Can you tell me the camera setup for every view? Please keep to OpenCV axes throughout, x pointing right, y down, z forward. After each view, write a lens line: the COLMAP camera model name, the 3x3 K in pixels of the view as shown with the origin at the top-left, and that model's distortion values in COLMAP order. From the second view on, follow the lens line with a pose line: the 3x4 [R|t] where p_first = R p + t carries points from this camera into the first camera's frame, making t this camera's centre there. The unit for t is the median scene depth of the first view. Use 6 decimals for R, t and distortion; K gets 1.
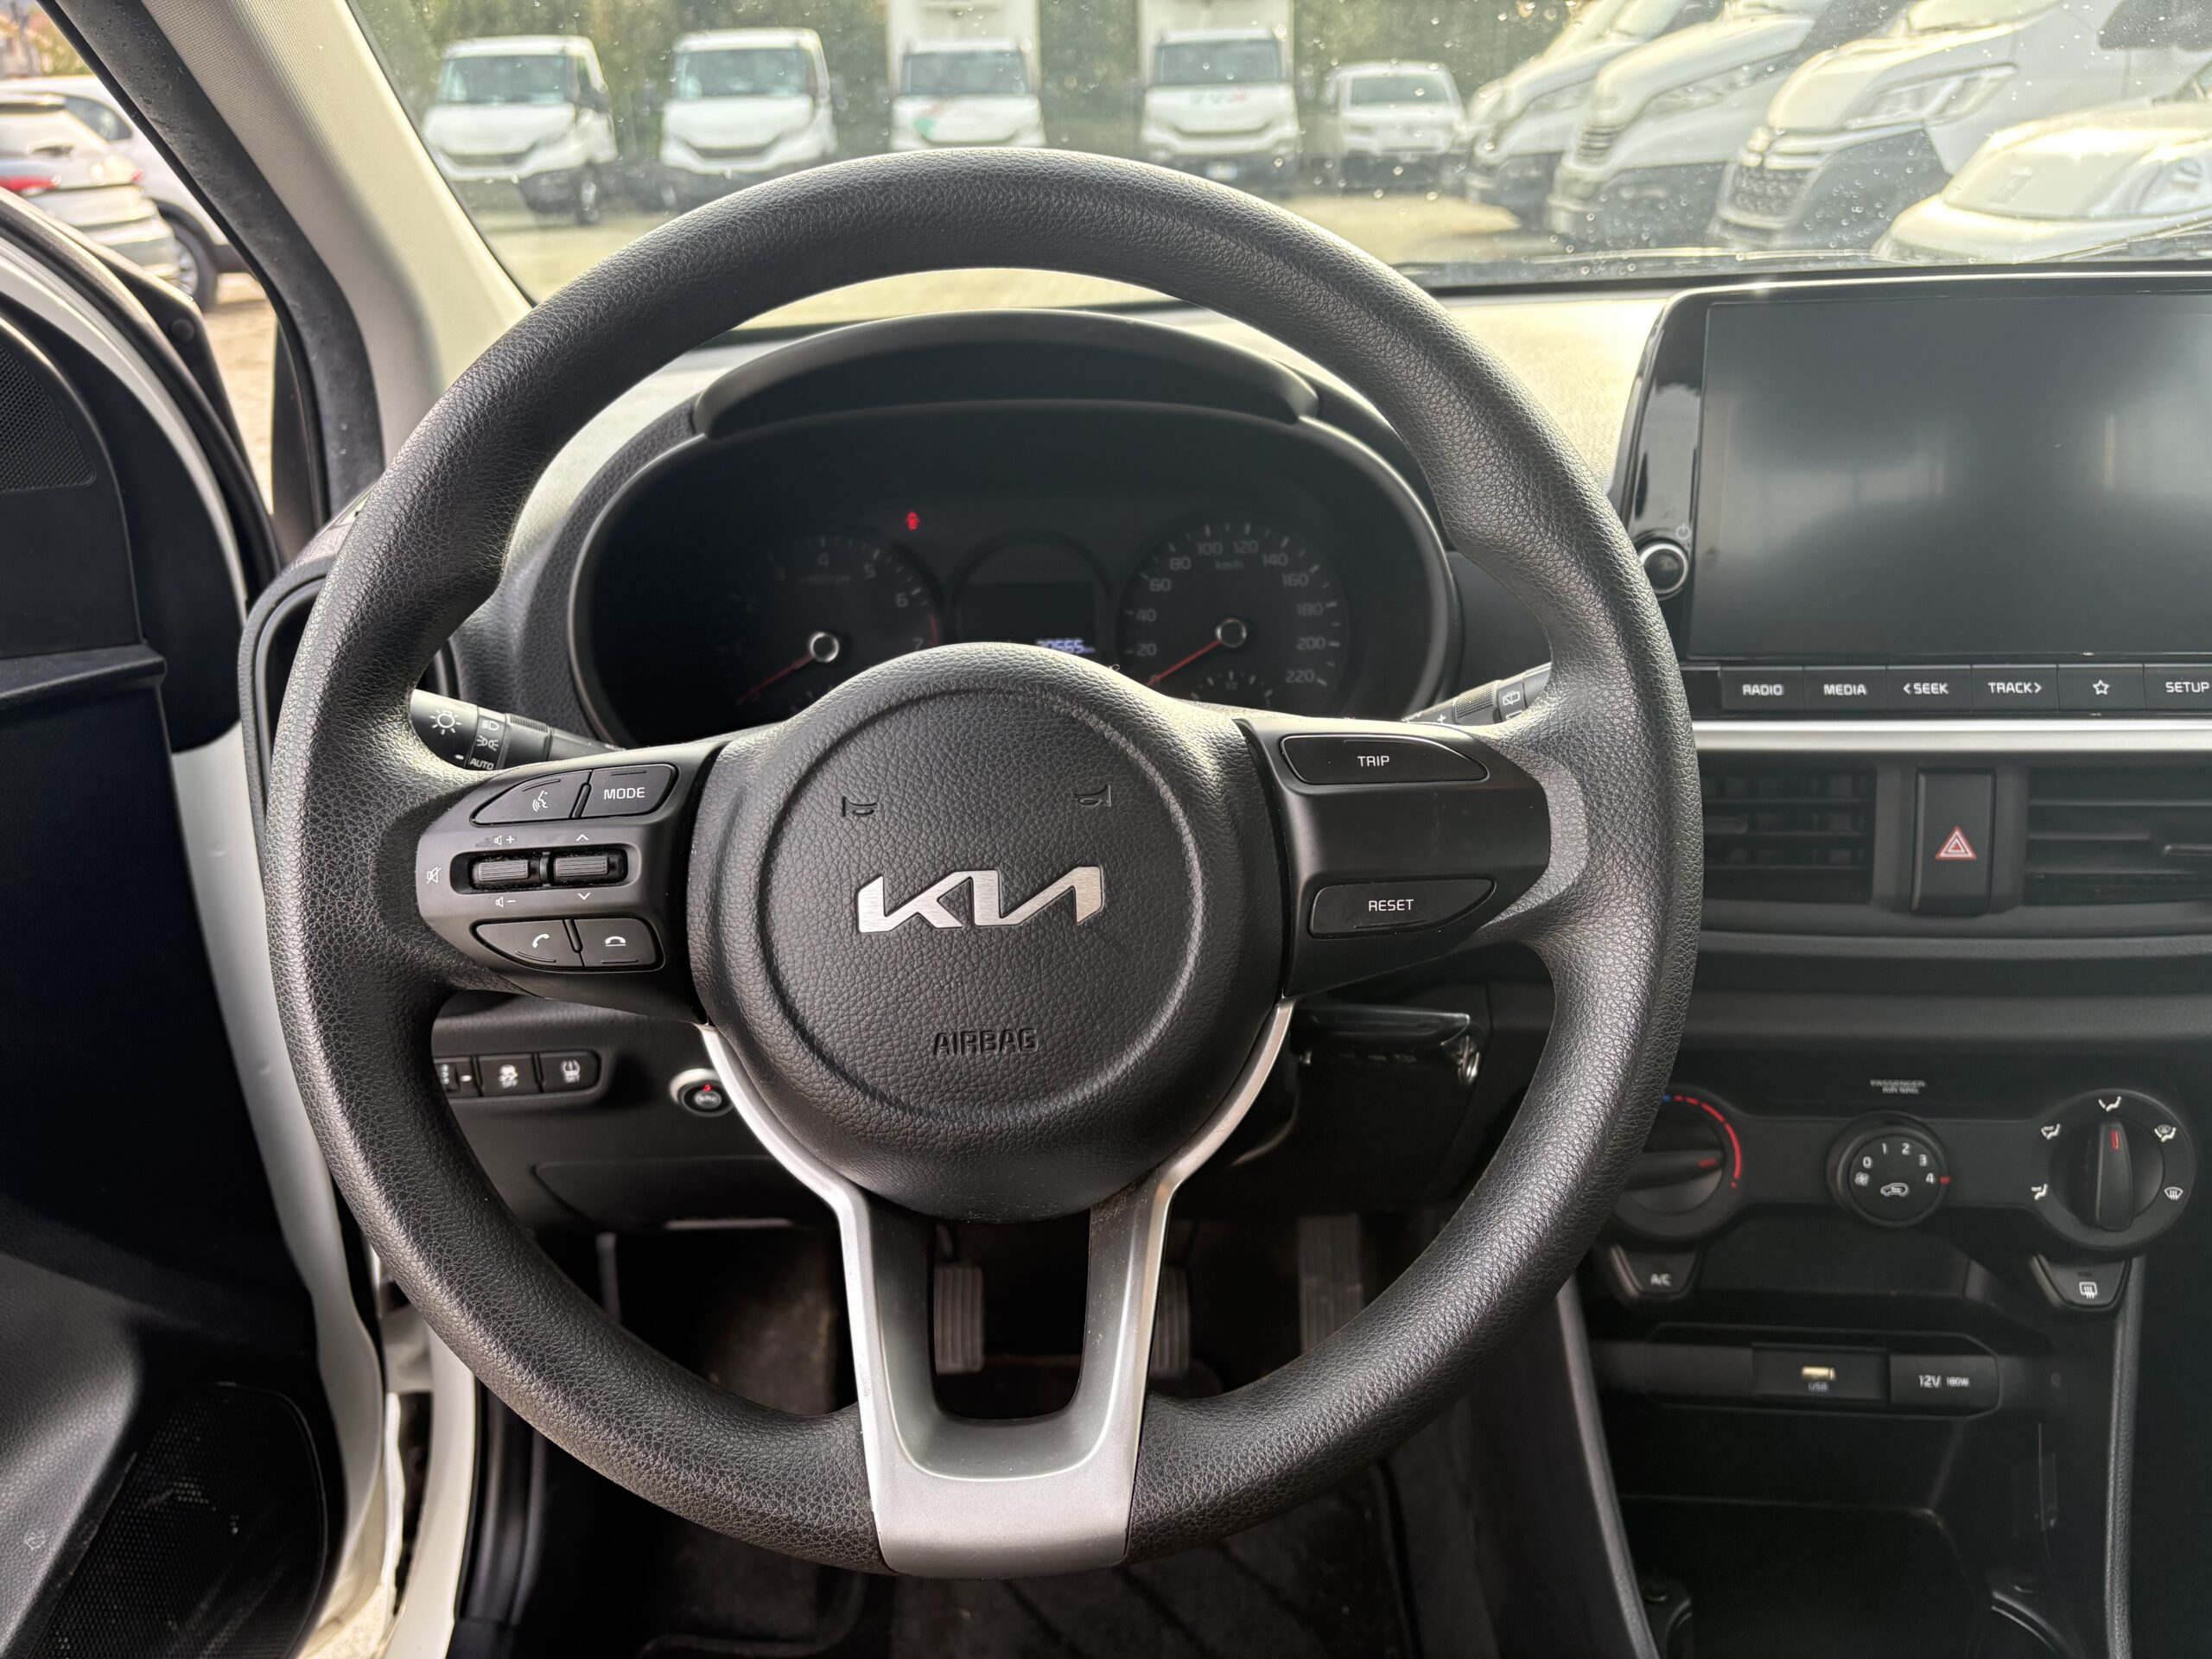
lens RADIAL K [[1674.0, 0, 1106.5], [0, 1674.0, 843.5], [0, 0, 1]] dist [0.053420, -0.052696]
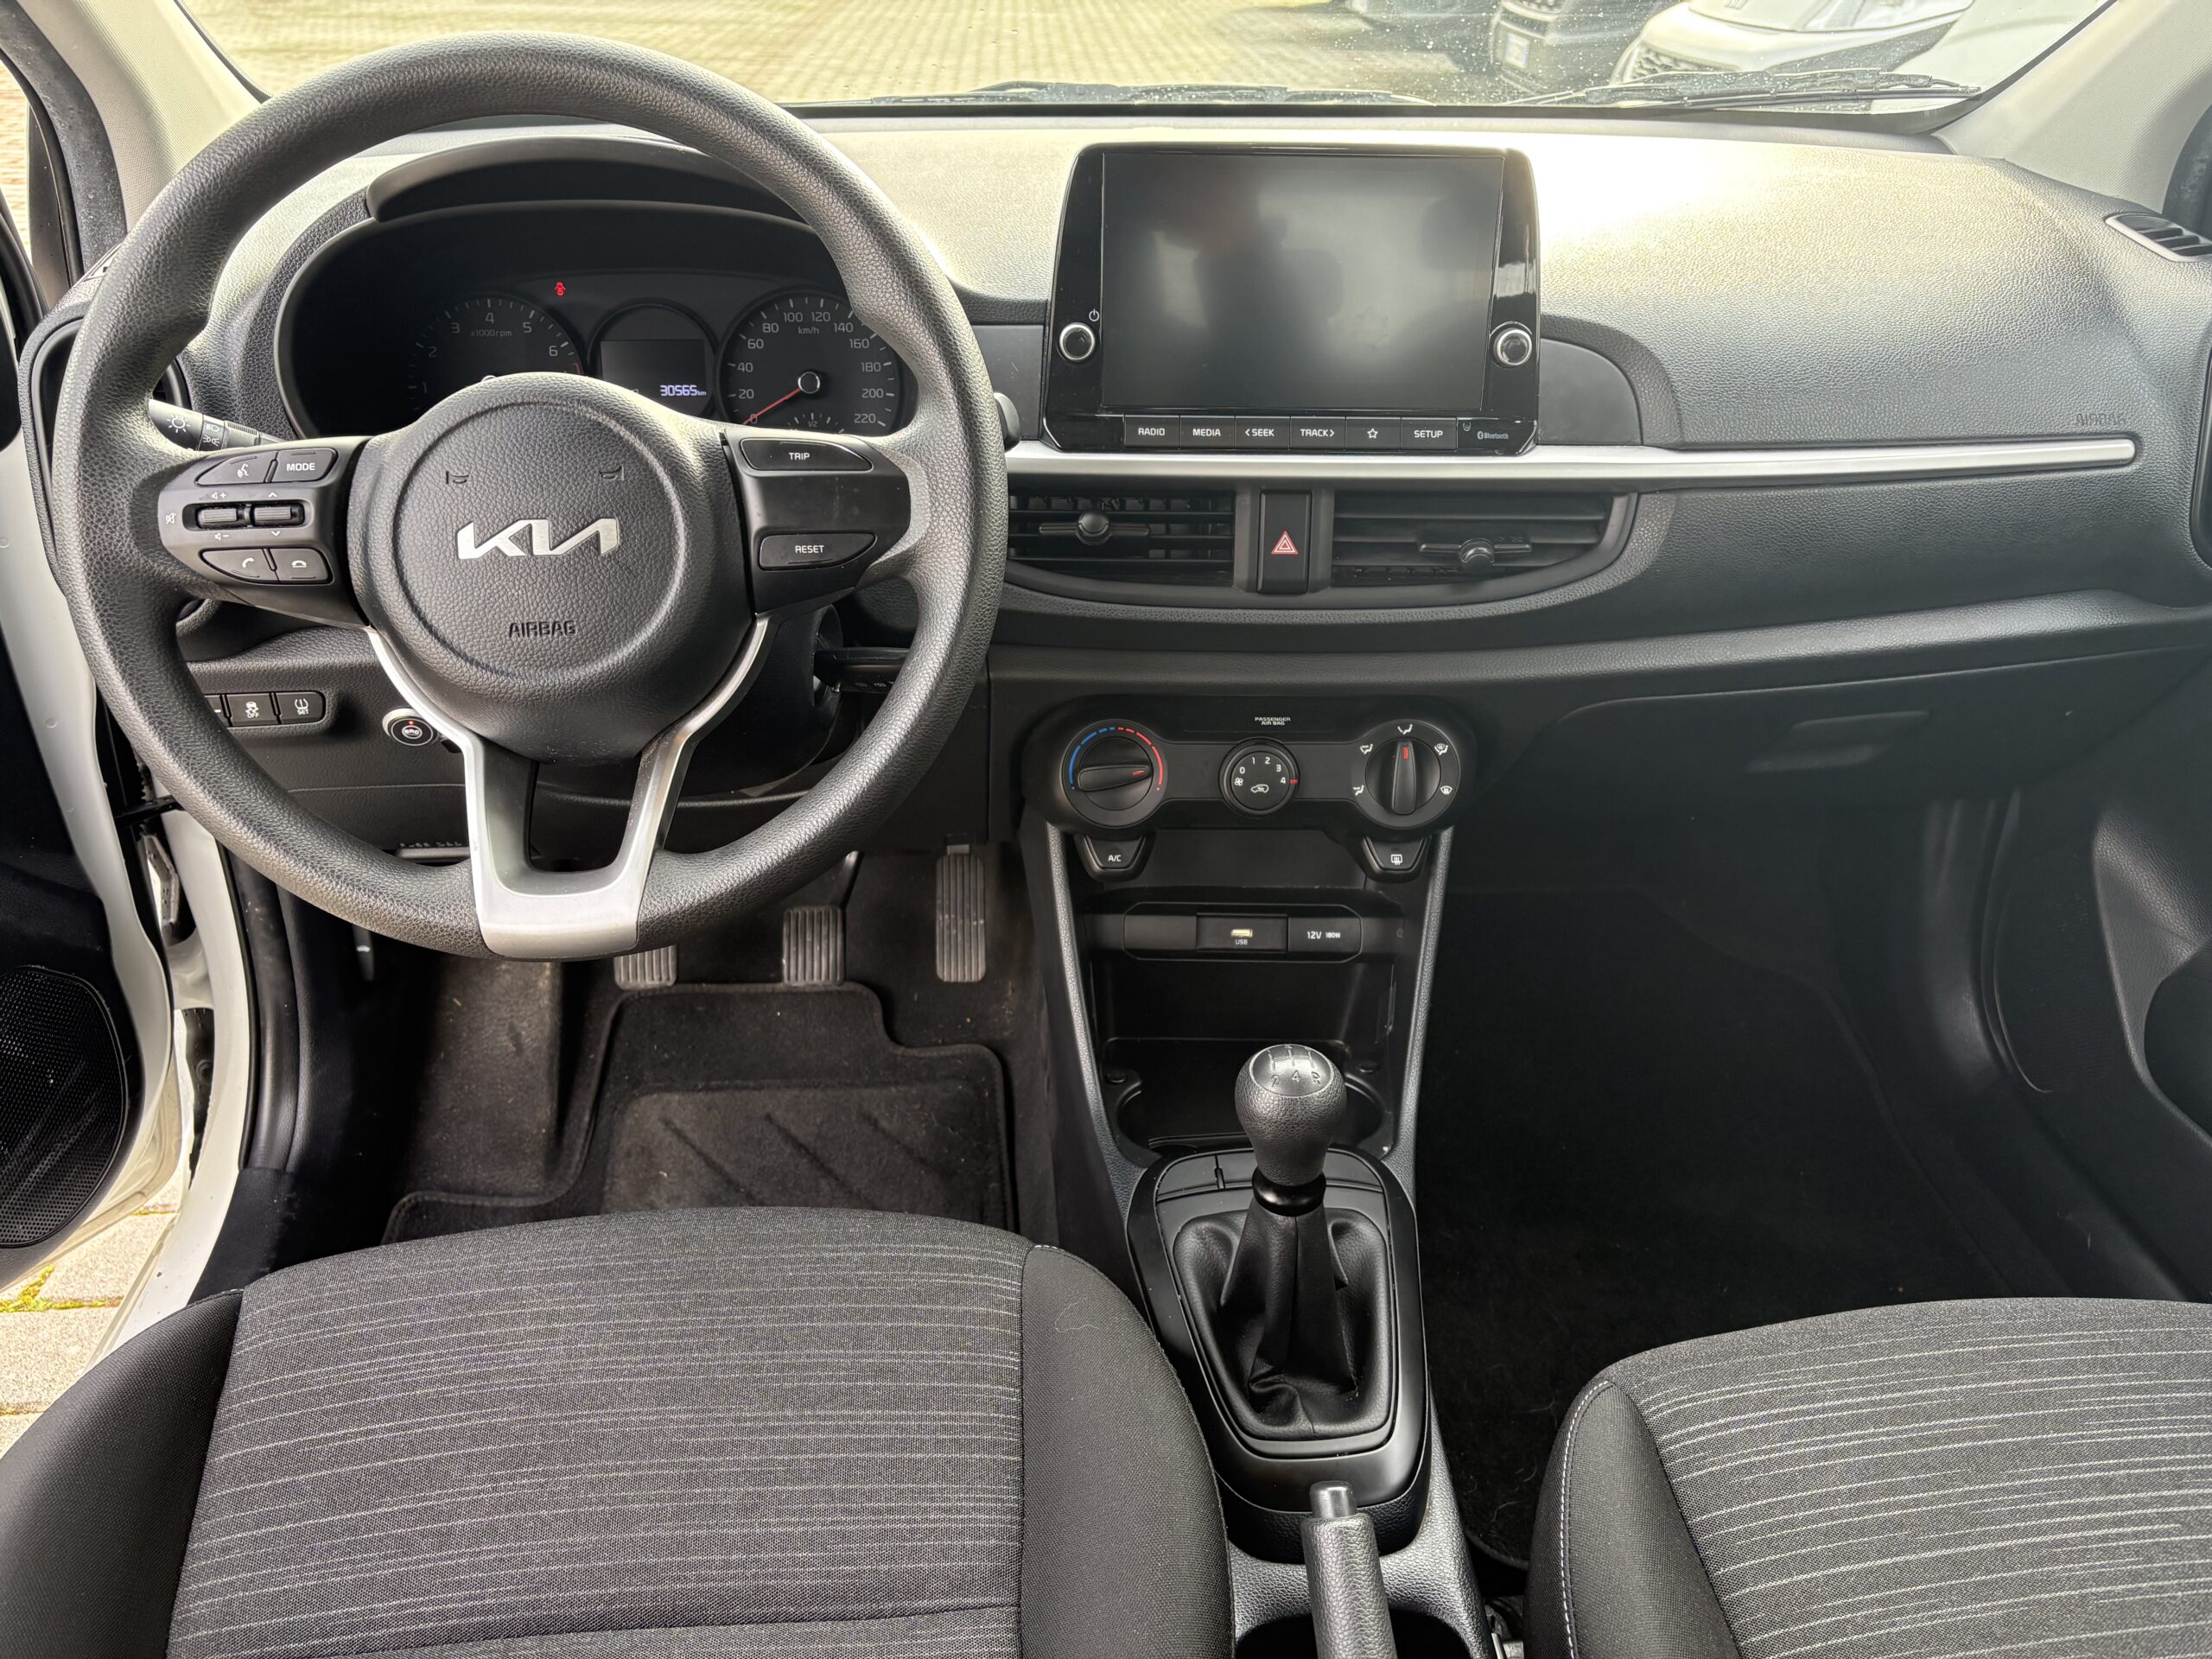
lens RADIAL K [[1674.0, 0, 1109.7], [0, 1674.0, 817.2], [0, 0, 1]] dist [0.053420, -0.052696]
pose [[0.994498, -0.001423, 0.104748, 0.188671], [-0.010137, 0.993908, 0.109743, 0.073751], [-0.104266, -0.110201, 0.988425, -0.419672]]
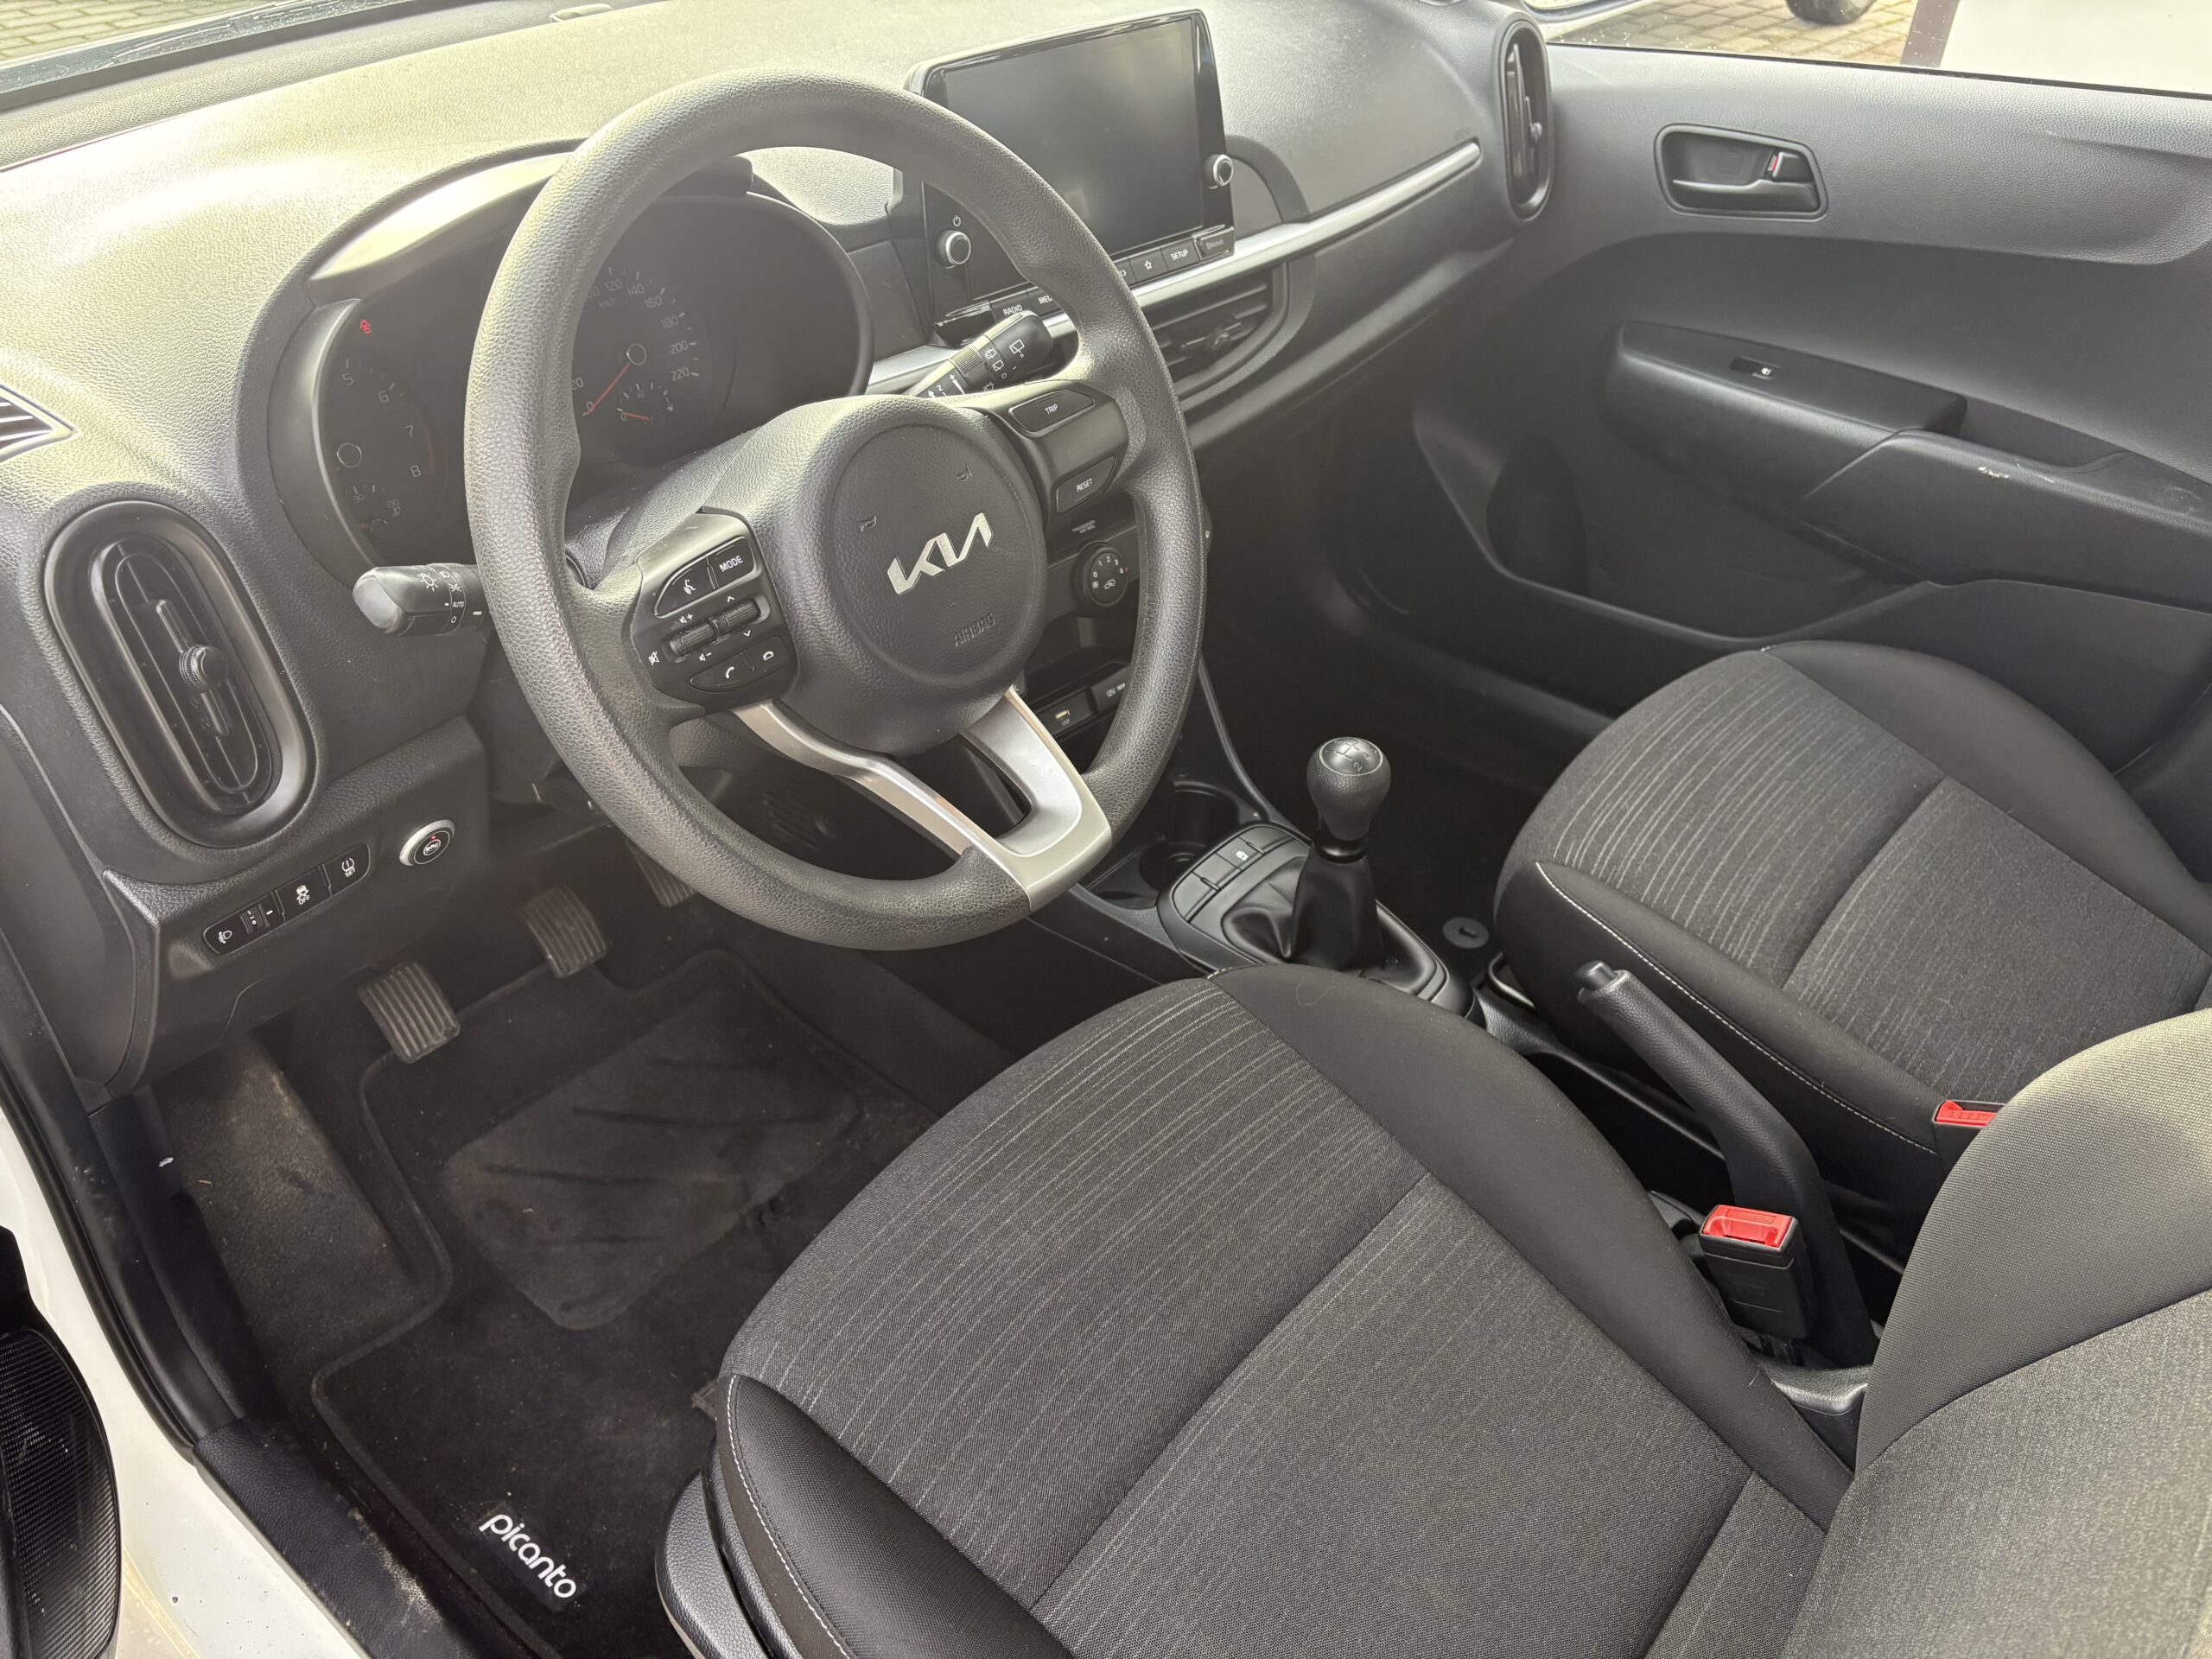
lens RADIAL K [[1674.0, 0, 1083.8], [0, 1674.0, 836.4], [0, 0, 1]] dist [0.053420, -0.052696]
pose [[0.645955, -0.429700, 0.630952, -0.764776], [0.262868, 0.901186, 0.344621, -0.165704], [-0.716689, -0.056753, 0.695080, -0.201047]]
